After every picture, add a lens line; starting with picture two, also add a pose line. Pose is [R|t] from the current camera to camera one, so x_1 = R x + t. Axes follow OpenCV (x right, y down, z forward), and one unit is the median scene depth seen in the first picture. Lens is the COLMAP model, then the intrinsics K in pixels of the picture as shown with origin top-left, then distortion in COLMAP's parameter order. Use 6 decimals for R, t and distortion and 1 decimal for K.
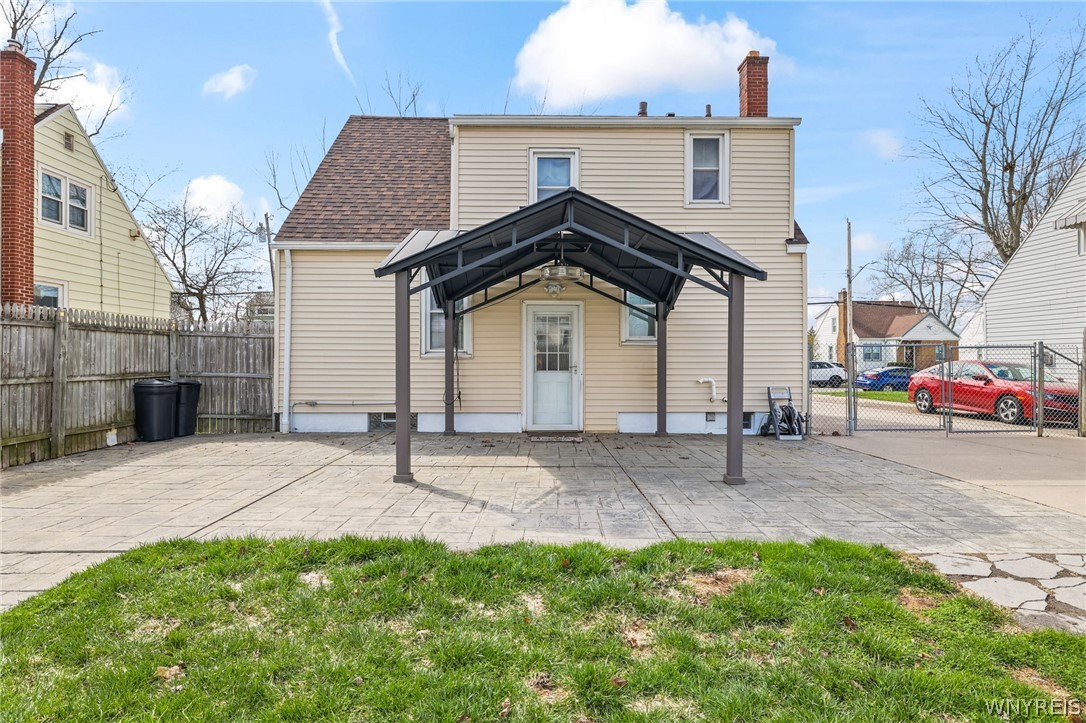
lens RADIAL K [[586.5, 0, 542.5], [0, 586.5, 354.9], [0, 0, 1]] dist [-0.000079, -0.001034]
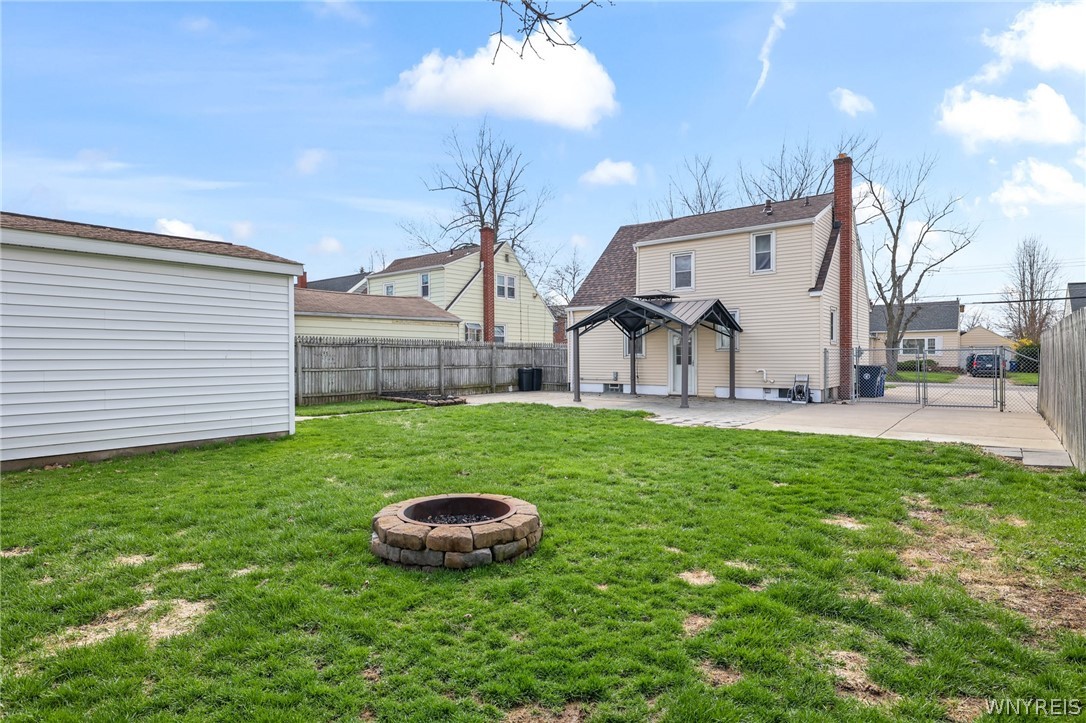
lens RADIAL K [[583.4, 0, 539.2], [0, 583.4, 361.7], [0, 0, 1]] dist [0.003874, 0.000629]
pose [[0.777819, 0.000406, -0.628489, 0.880671], [0.009101, 0.999888, 0.011908, -0.010386], [0.628423, -0.014982, 0.777728, -0.835379]]
